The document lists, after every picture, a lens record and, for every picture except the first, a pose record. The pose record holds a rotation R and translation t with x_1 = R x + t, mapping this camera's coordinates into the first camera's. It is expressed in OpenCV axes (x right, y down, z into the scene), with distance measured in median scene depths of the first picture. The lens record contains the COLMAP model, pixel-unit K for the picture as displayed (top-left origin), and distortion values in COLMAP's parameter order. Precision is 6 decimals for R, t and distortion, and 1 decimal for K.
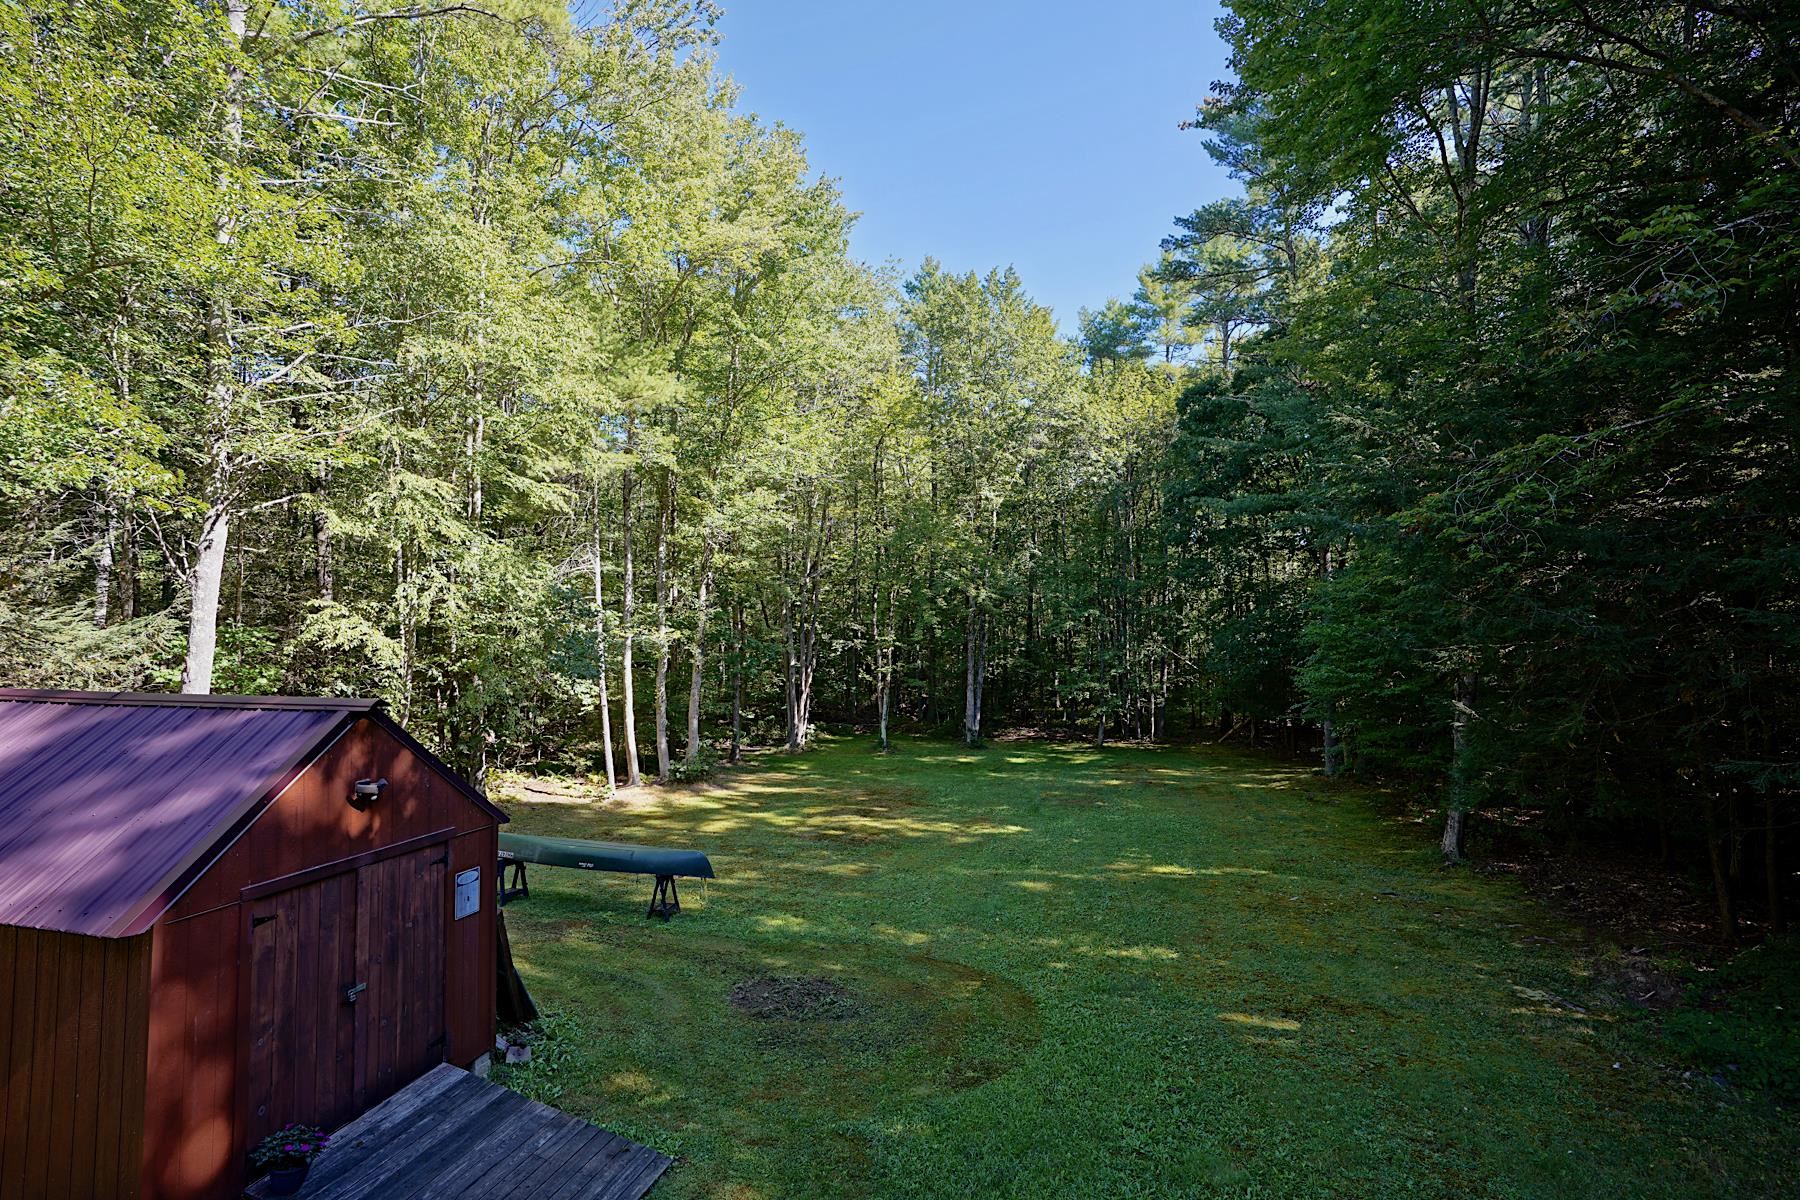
lens RADIAL K [[839.1, 0, 905.0], [0, 839.1, 597.9], [0, 0, 1]] dist [-0.072680, 0.030093]
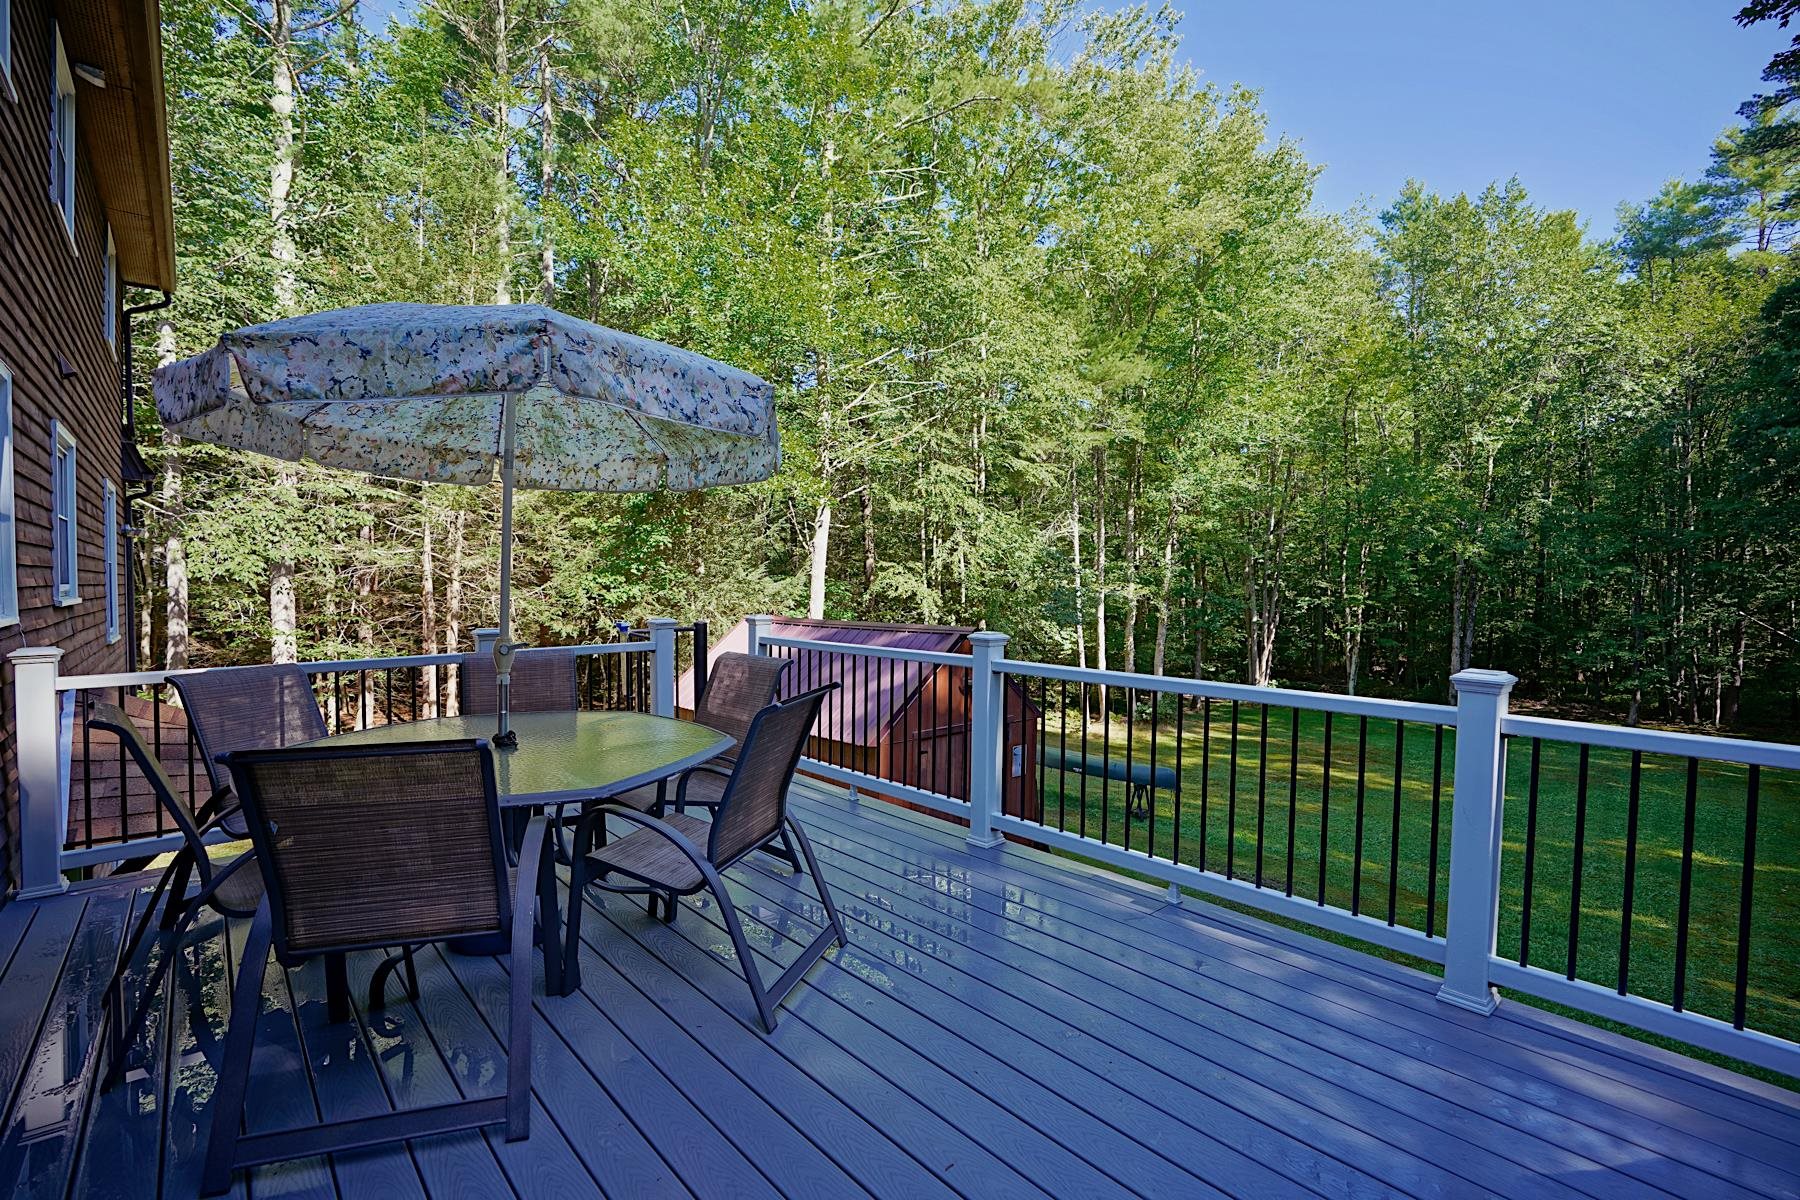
lens RADIAL K [[839.1, 0, 905.0], [0, 839.1, 597.9], [0, 0, 1]] dist [-0.072680, 0.030093]
pose [[0.861423, 0.014556, -0.507680, 0.014457], [0.011409, 0.998782, 0.047996, -0.002397], [0.507761, -0.047137, 0.860208, -0.109132]]
